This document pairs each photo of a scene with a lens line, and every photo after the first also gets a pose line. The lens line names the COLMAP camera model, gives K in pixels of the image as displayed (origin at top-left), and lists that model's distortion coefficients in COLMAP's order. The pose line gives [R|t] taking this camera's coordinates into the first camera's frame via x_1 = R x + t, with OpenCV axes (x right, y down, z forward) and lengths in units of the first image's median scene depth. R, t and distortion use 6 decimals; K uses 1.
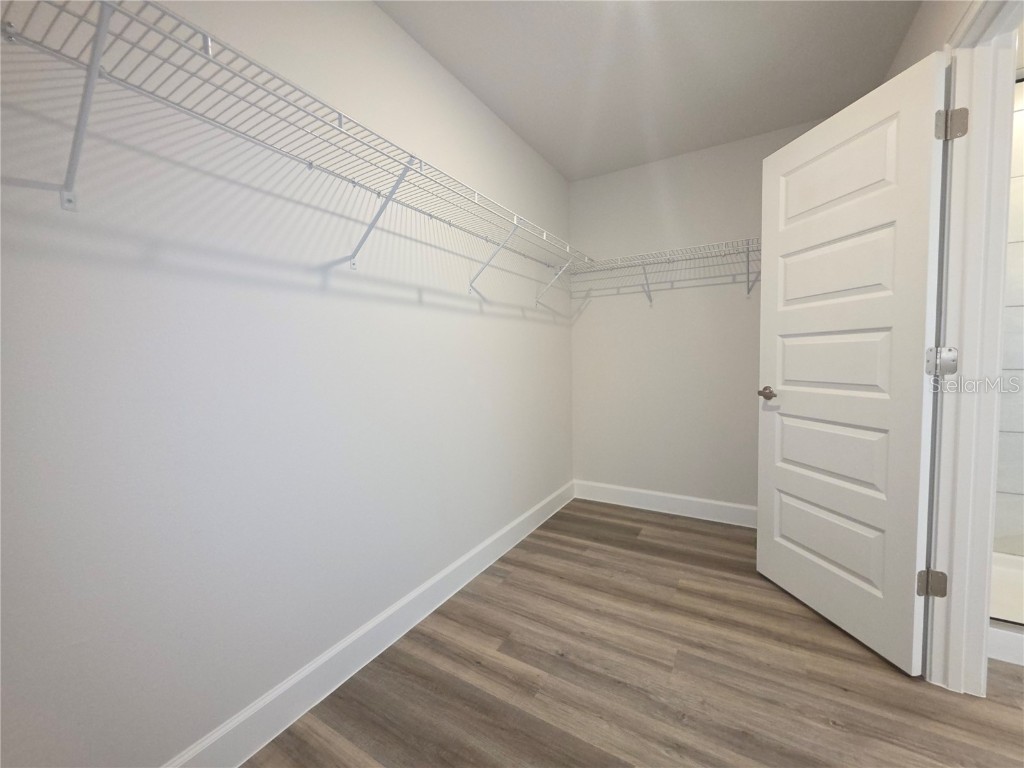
lens RADIAL K [[410.1, 0, 511.5], [0, 410.1, 383.4], [0, 0, 1]] dist [0.004009, -0.001278]
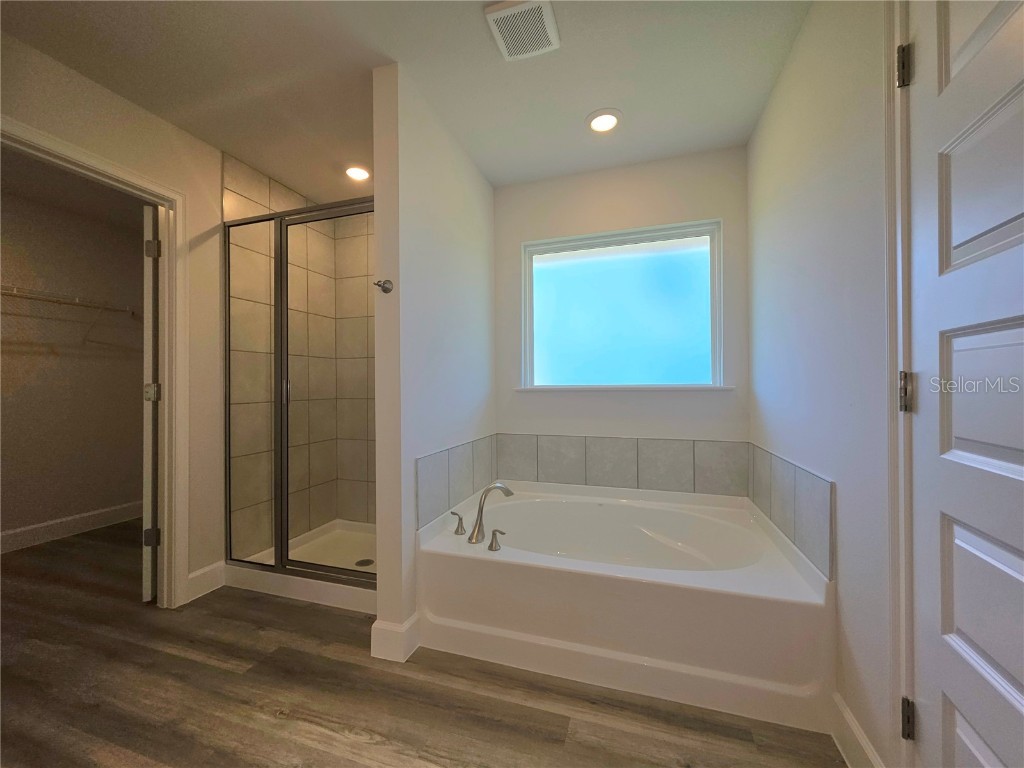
lens RADIAL K [[410.1, 0, 505.3], [0, 410.1, 380.4], [0, 0, 1]] dist [0.004009, -0.001278]
pose [[0.975381, 0.013903, 0.220086, 1.672475], [0.002427, 0.997273, -0.073755, 0.016185], [-0.220511, 0.072473, 0.972688, -0.708137]]
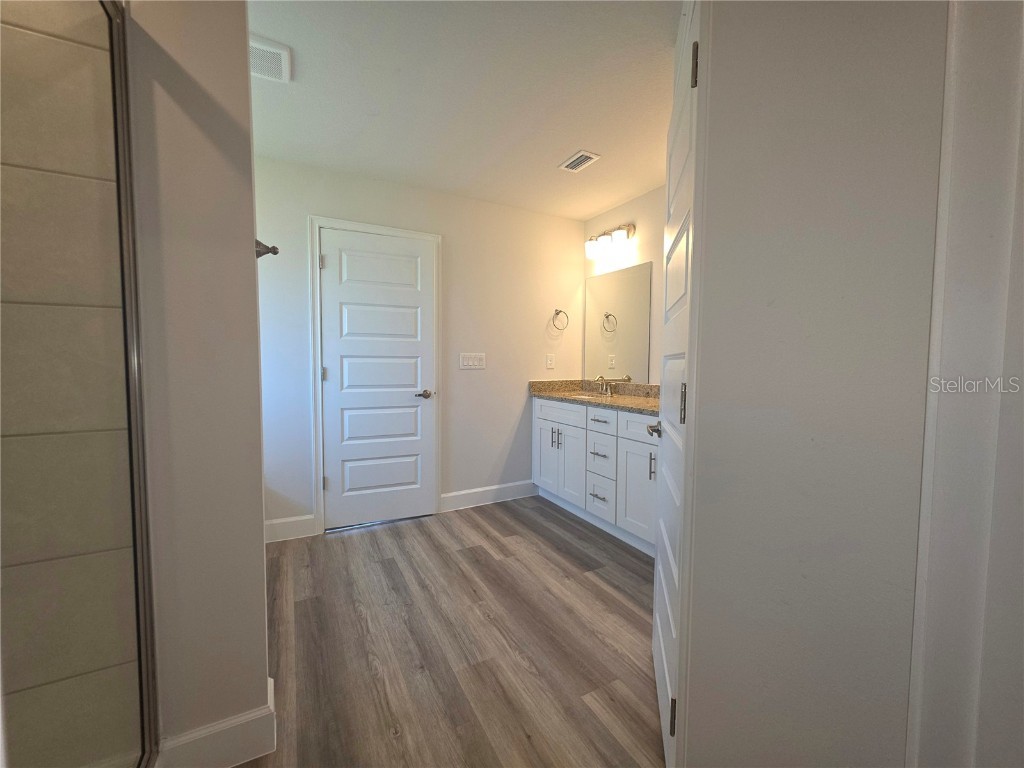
lens RADIAL K [[410.1, 0, 505.3], [0, 410.1, 384.4], [0, 0, 1]] dist [0.004009, -0.001278]
pose [[-0.855694, -0.016011, 0.517235, 0.814894], [0.045151, 0.993399, 0.105447, -0.110549], [-0.515509, 0.113584, -0.849323, 0.796860]]
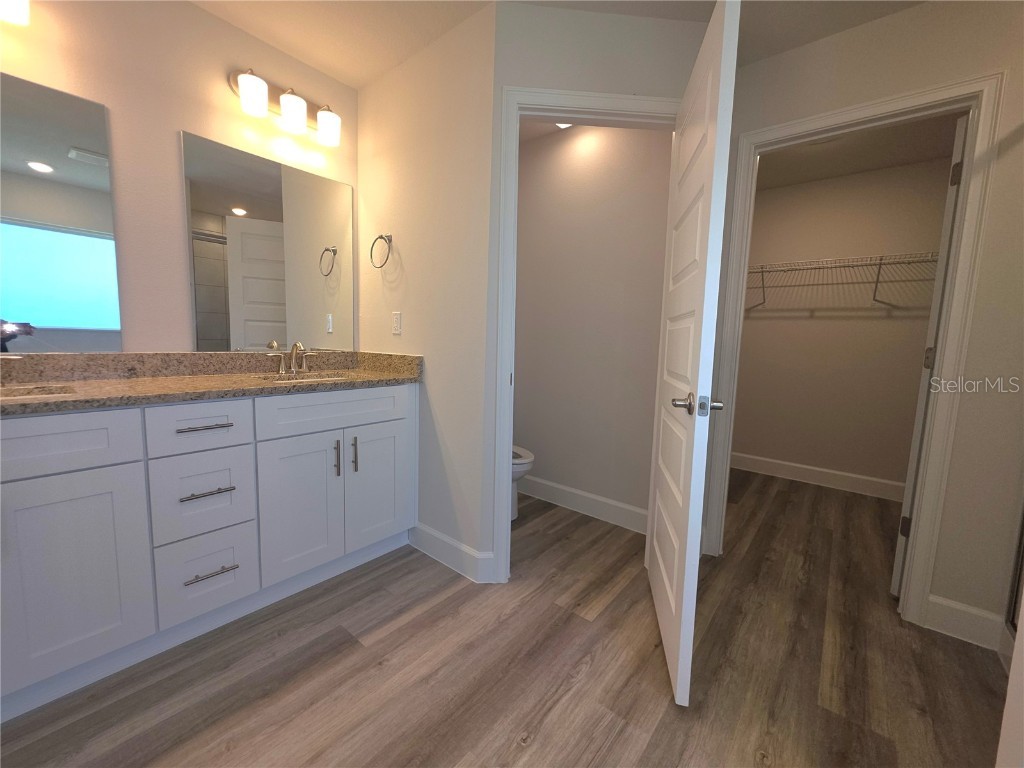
lens RADIAL K [[410.1, 0, 505.7], [0, 410.1, 382.5], [0, 0, 1]] dist [0.004009, -0.001278]
pose [[-0.151096, 0.118314, -0.981413, 2.086841], [-0.090660, 0.986969, 0.132941, -0.024928], [0.984353, 0.109061, -0.138401, -0.109100]]
